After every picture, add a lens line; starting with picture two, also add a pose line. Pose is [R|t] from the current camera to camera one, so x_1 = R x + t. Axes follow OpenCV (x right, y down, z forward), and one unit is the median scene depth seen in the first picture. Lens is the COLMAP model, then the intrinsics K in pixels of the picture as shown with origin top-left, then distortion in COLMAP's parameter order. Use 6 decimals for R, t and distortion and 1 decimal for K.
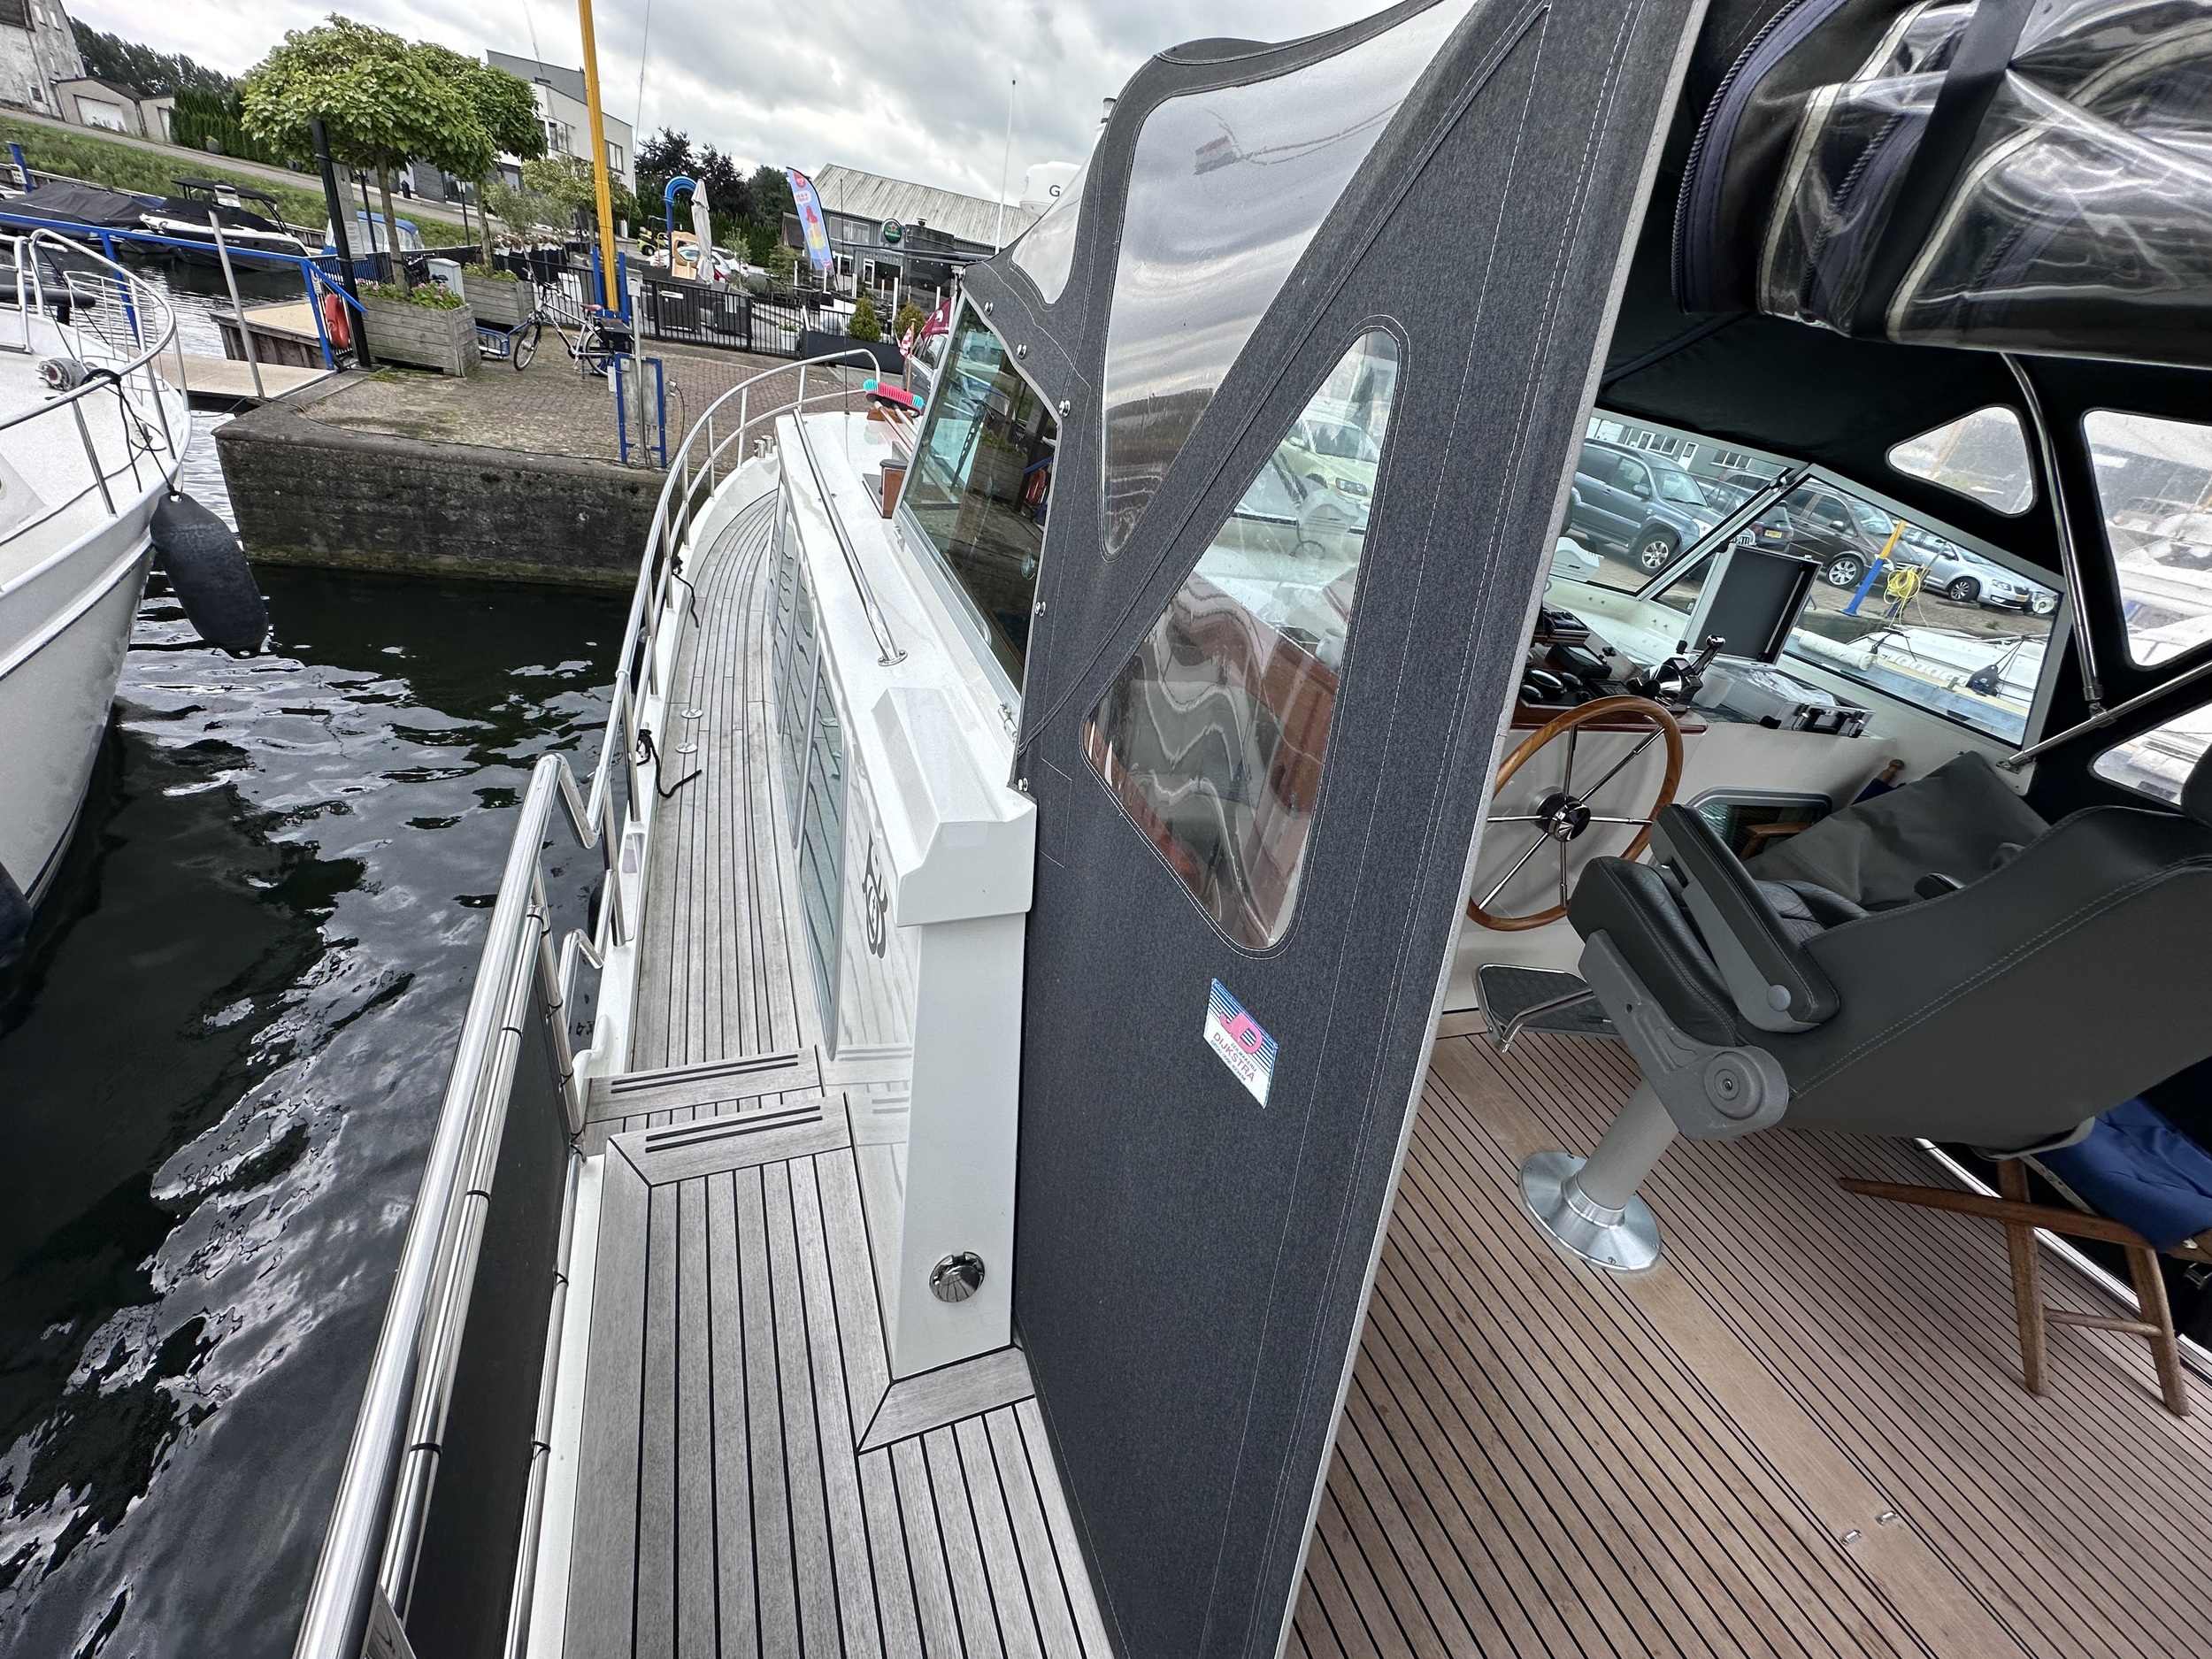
lens RADIAL K [[889.3, 0, 1107.1], [0, 889.3, 831.9], [0, 0, 1]] dist [-0.003221, -0.000013]
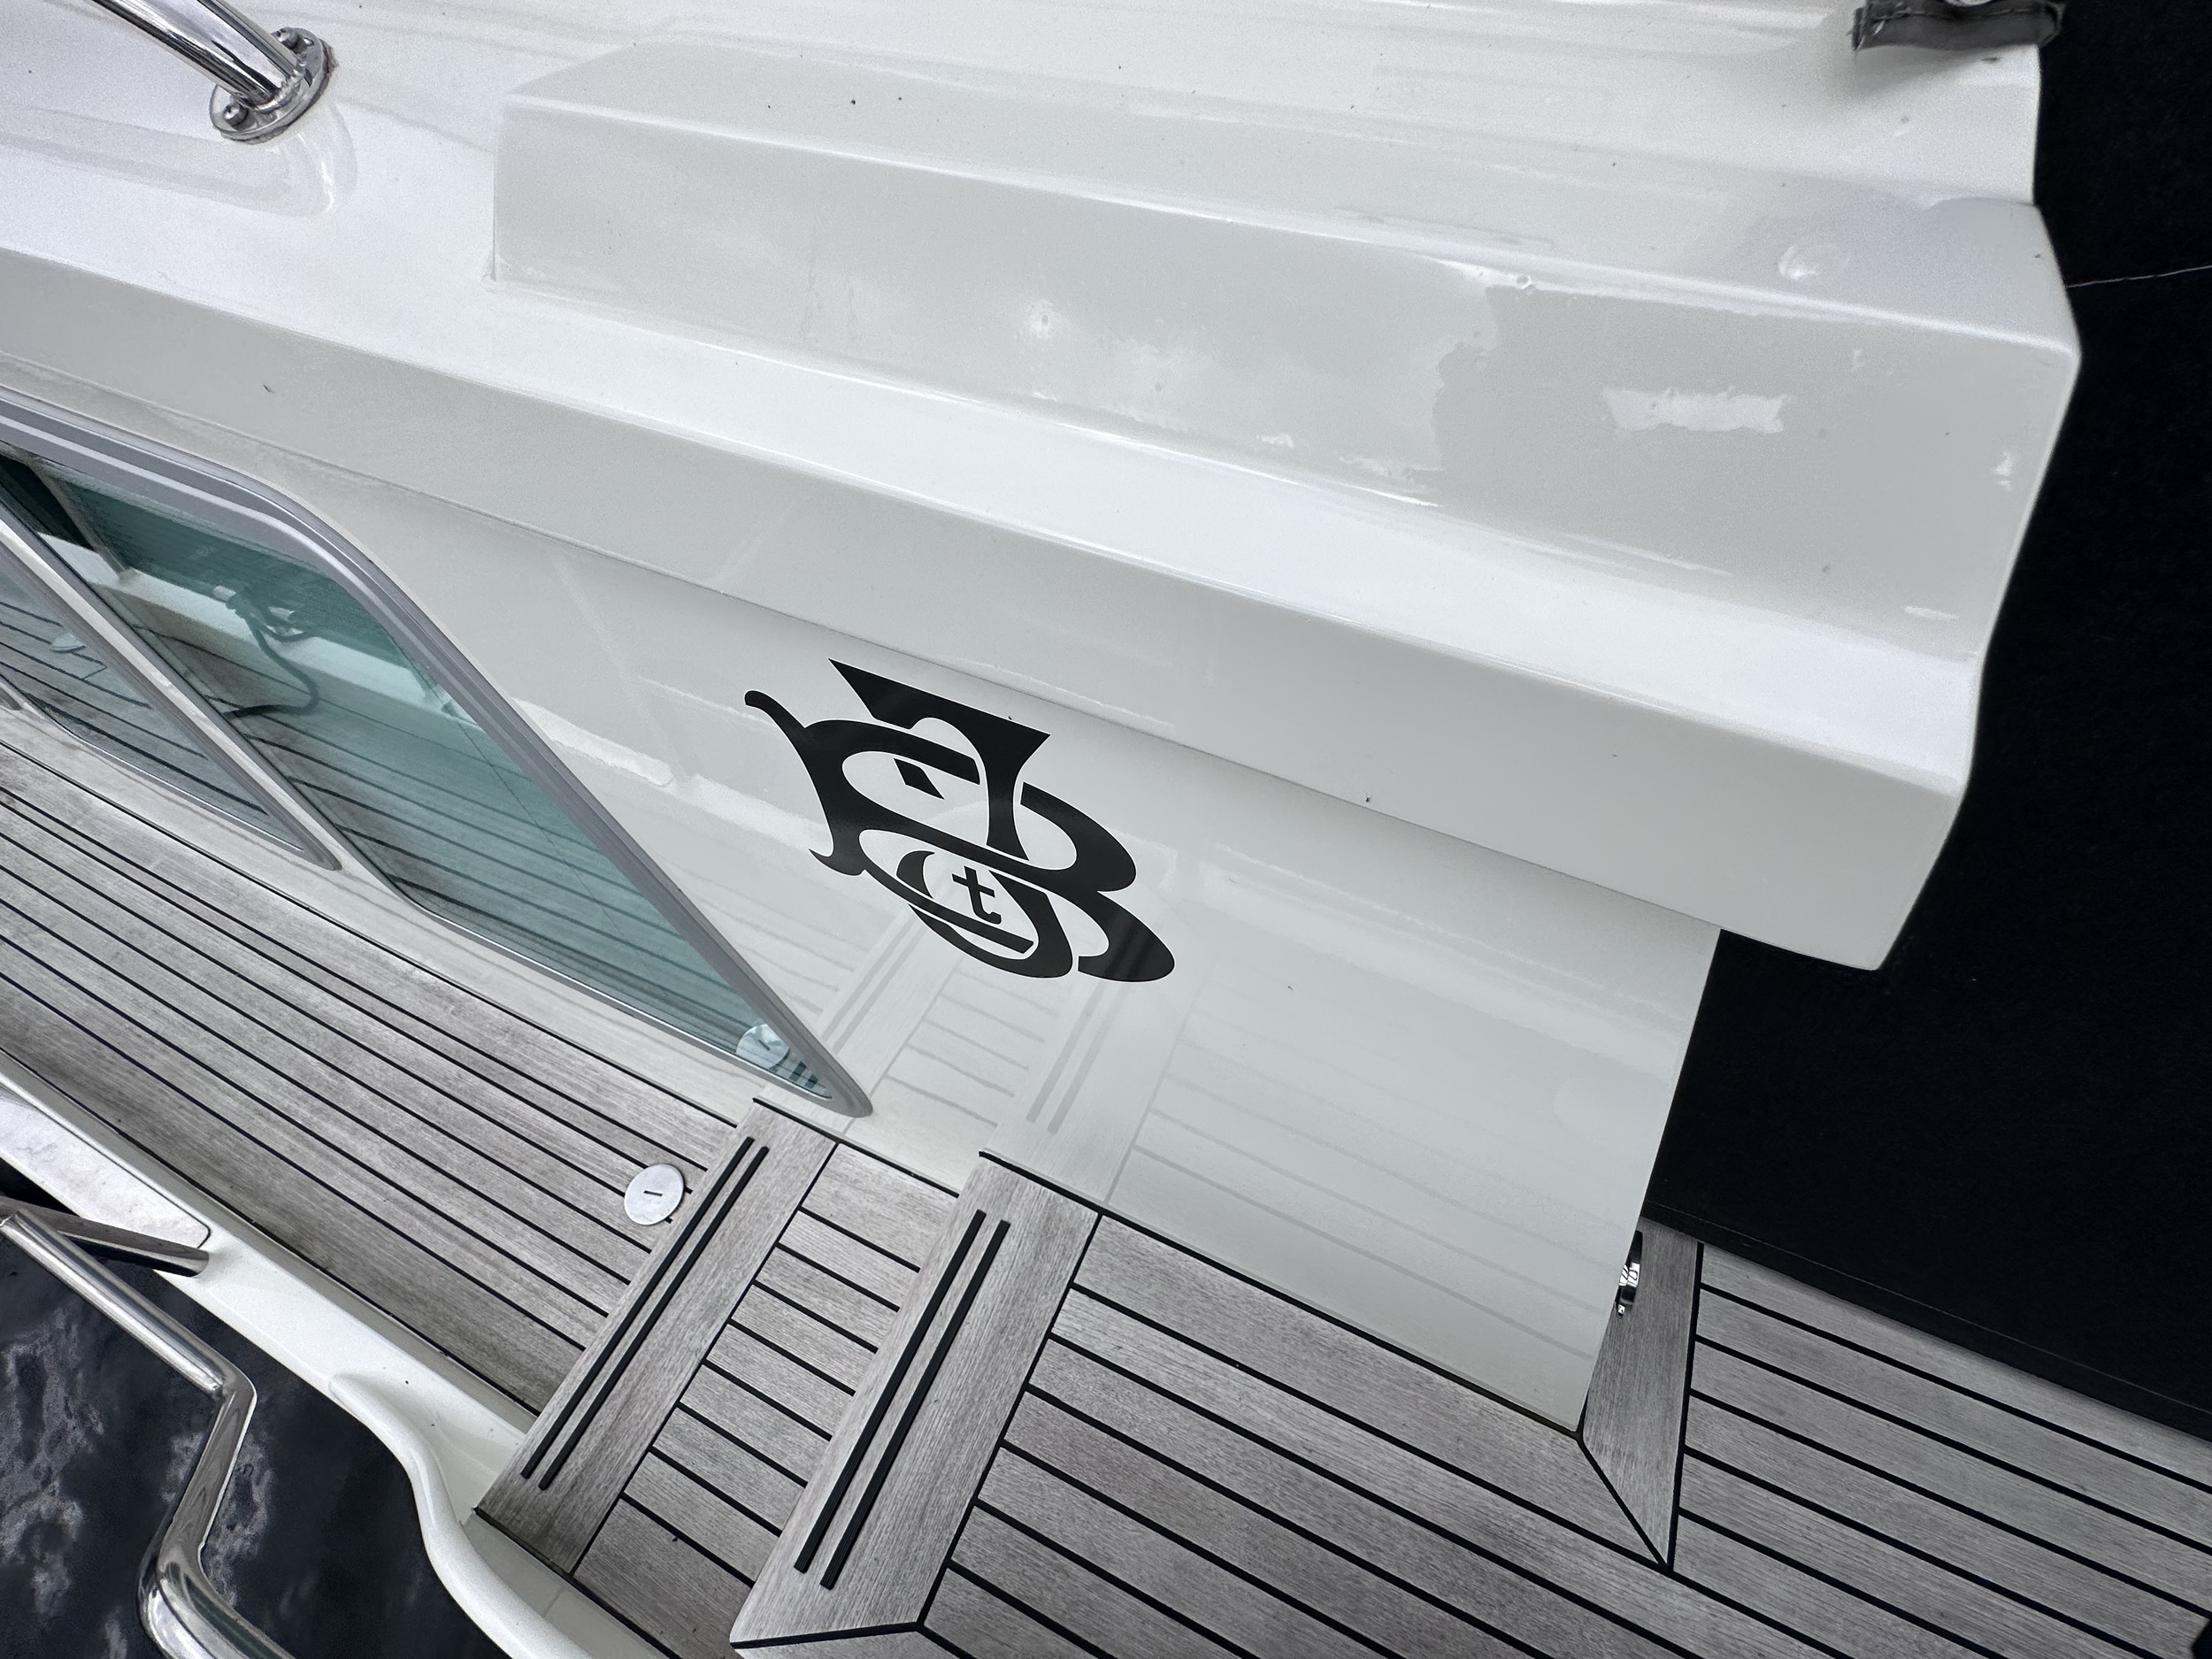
lens RADIAL K [[889.3, 0, 1107.1], [0, 889.3, 831.9], [0, 0, 1]] dist [-0.003221, -0.000013]
pose [[0.696849, -0.673423, 0.246786, -0.260505], [0.480662, 0.693877, 0.536189, -0.077849], [-0.532321, -0.255022, 0.807216, 0.628531]]
